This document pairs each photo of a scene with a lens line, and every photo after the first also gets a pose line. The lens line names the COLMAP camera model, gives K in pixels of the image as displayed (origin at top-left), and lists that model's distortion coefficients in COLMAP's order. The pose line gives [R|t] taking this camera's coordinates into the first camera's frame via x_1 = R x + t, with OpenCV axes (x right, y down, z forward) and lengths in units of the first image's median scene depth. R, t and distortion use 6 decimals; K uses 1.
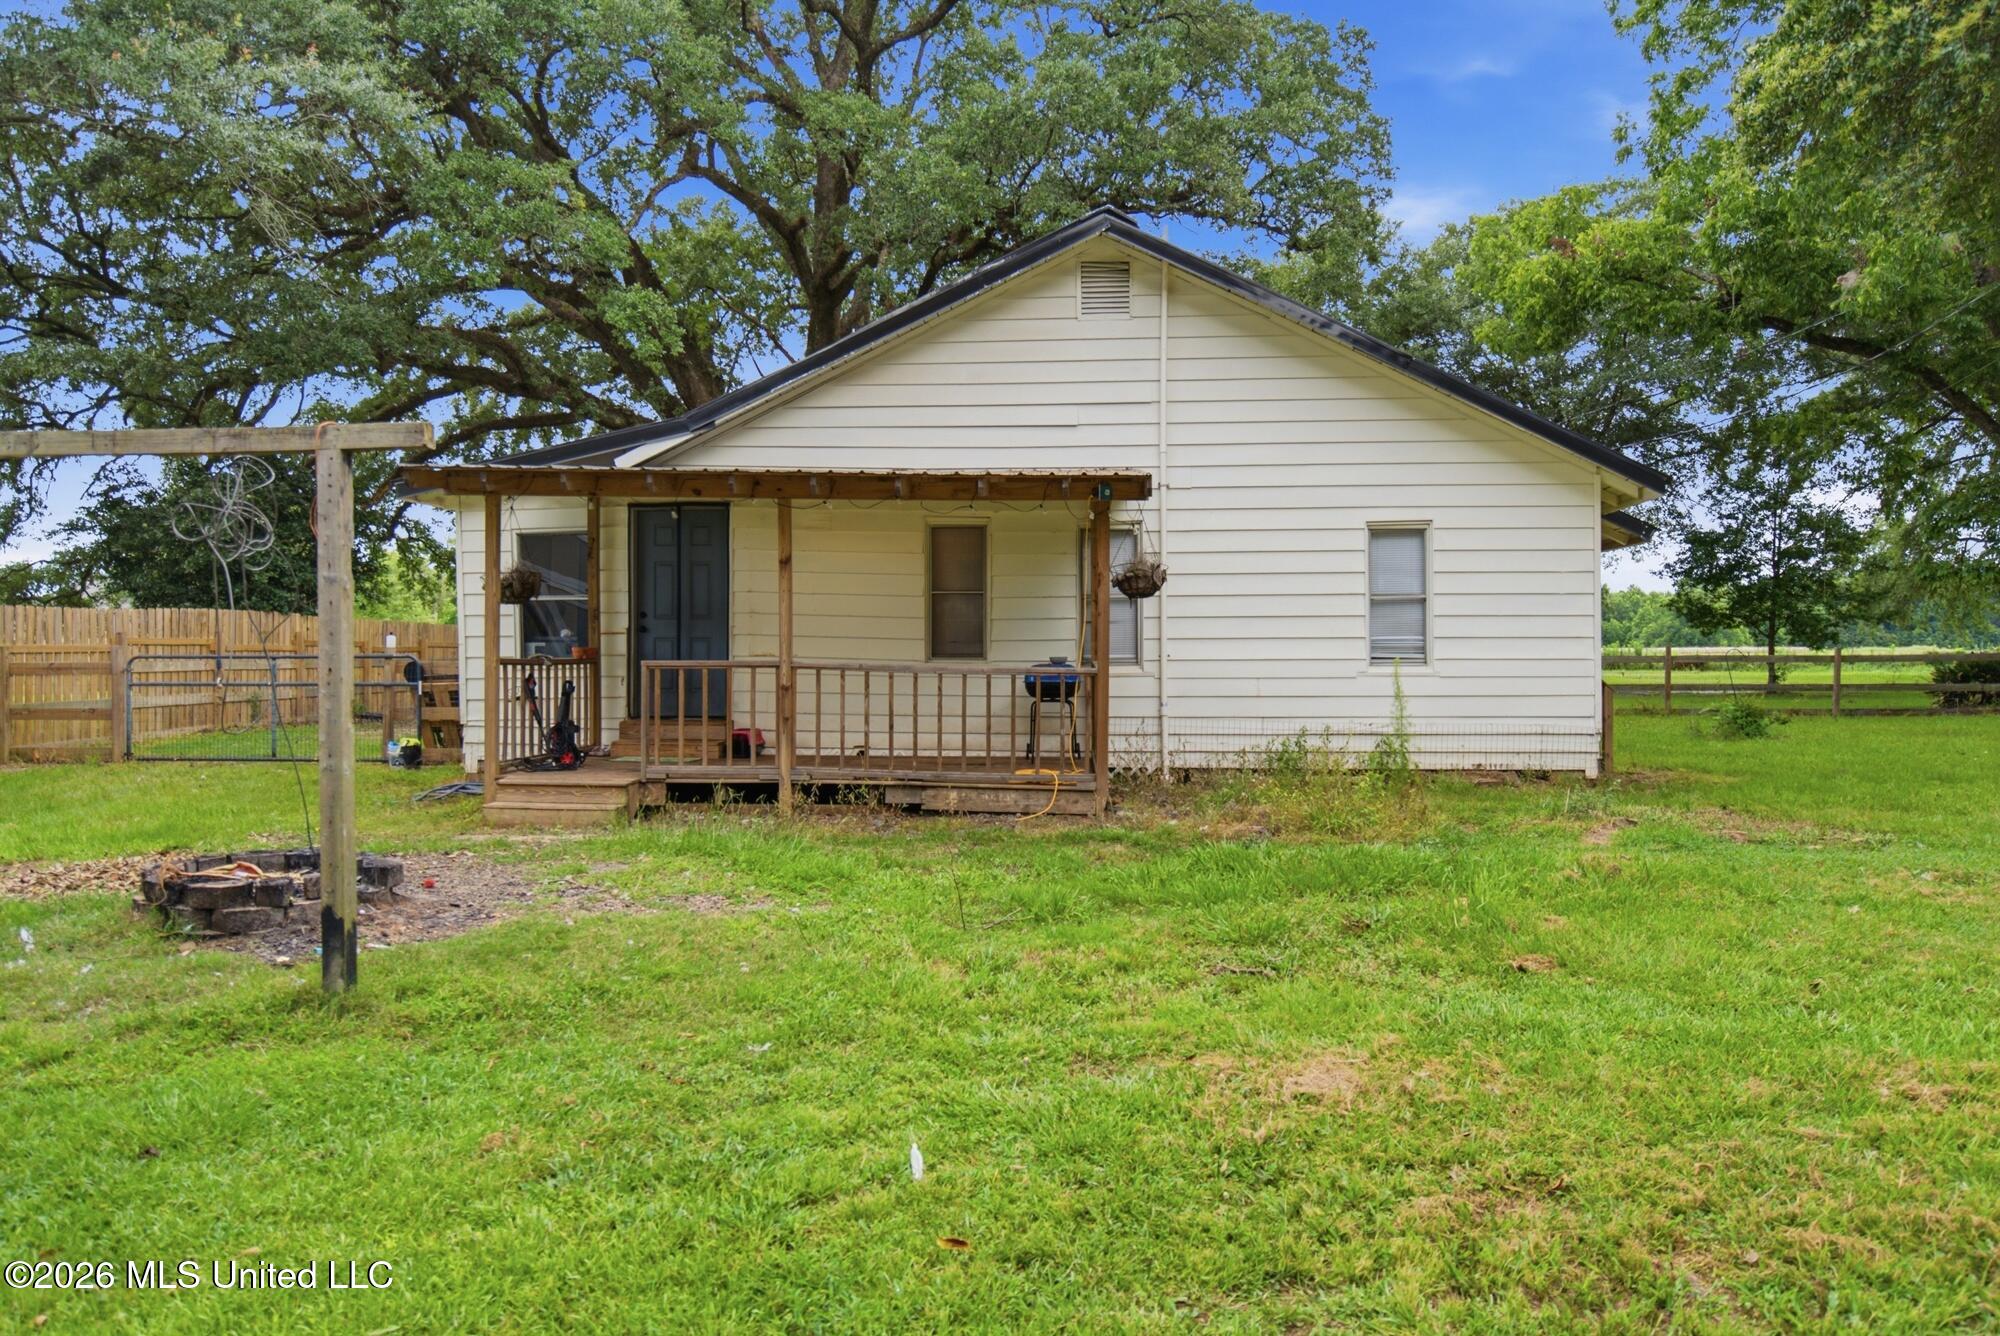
lens RADIAL K [[1363.5, 0, 1000.0], [0, 1363.5, 668.0], [0, 0, 1]] dist [0.034137, 0.000584]
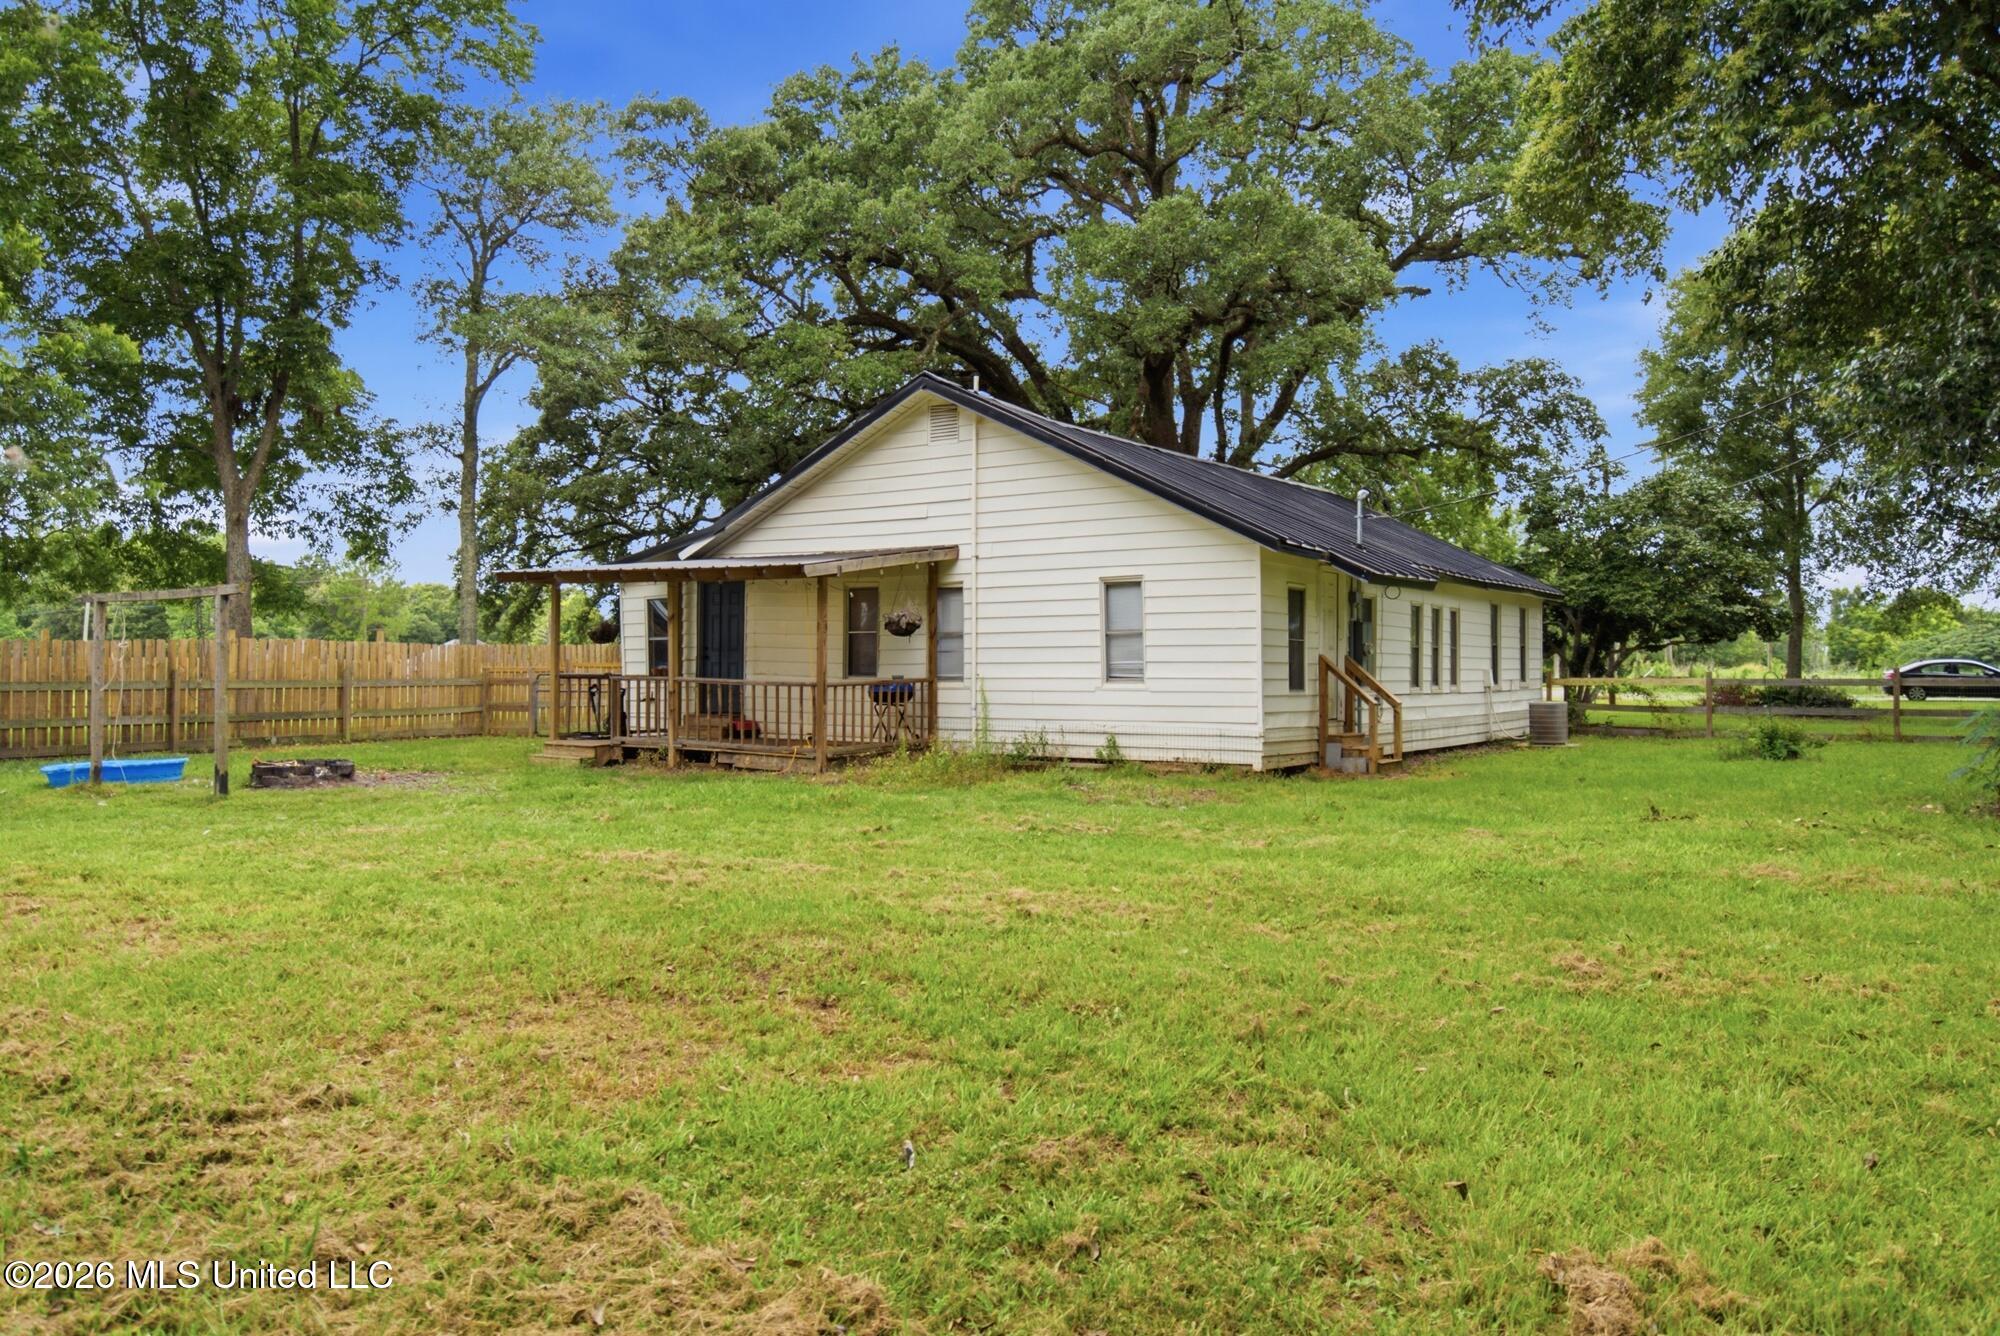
lens RADIAL K [[1363.5, 0, 1000.0], [0, 1363.5, 668.0], [0, 0, 1]] dist [0.034137, 0.000584]
pose [[0.868802, 0.000368, -0.495160, 0.854053], [-0.007715, 0.999888, -0.012793, 0.001605], [0.495100, 0.014934, 0.868708, -0.232186]]
